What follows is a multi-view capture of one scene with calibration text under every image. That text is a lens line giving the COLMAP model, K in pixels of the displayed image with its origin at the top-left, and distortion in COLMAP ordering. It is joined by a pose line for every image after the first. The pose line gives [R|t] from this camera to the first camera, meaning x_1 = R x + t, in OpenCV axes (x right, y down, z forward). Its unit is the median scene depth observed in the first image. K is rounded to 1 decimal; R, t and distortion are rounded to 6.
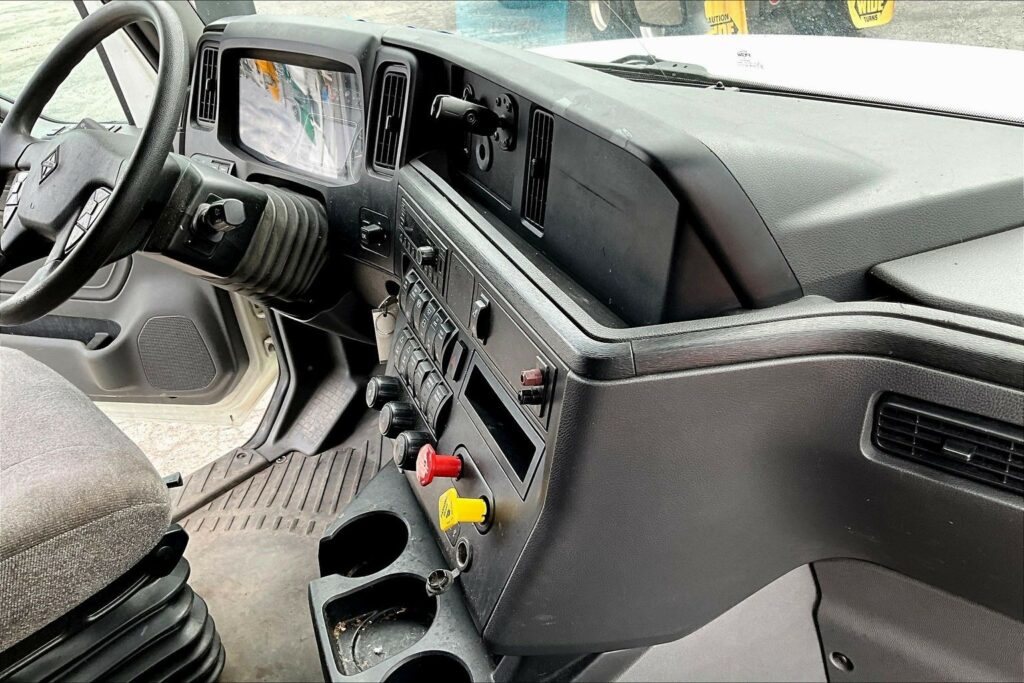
lens RADIAL K [[845.8, 0, 516.0], [0, 845.8, 337.8], [0, 0, 1]] dist [0.075543, -0.139399]
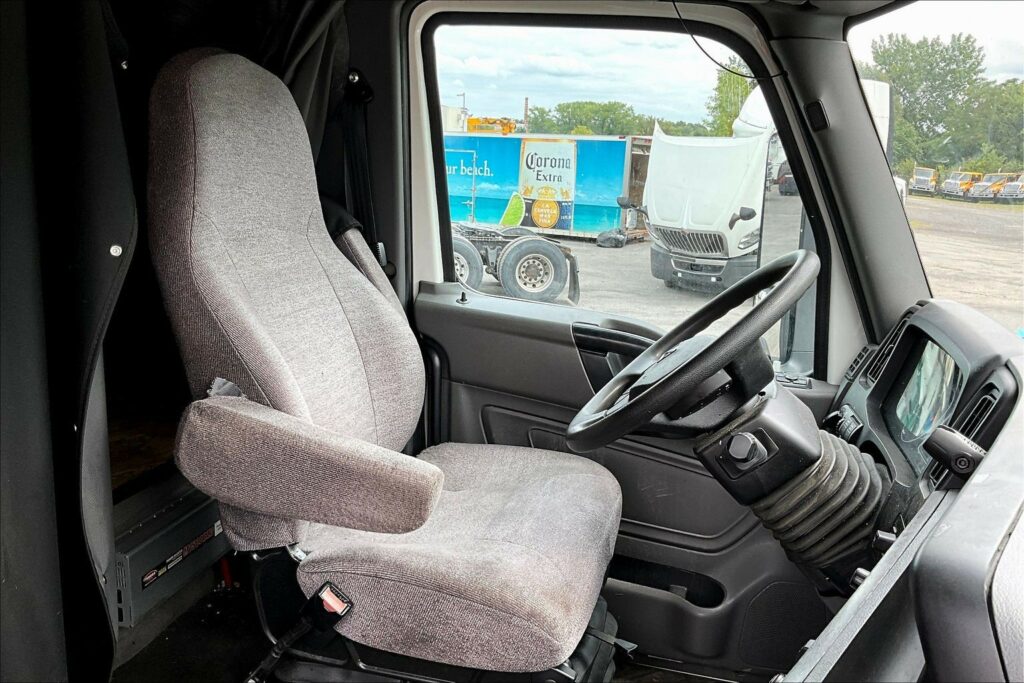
lens RADIAL K [[845.8, 0, 512.5], [0, 845.8, 339.8], [0, 0, 1]] dist [0.075543, -0.139399]
pose [[0.506607, 0.329634, -0.796675, 0.292629], [-0.531255, 0.847117, 0.012680, -0.114084], [0.679057, 0.416814, 0.604275, 0.116672]]
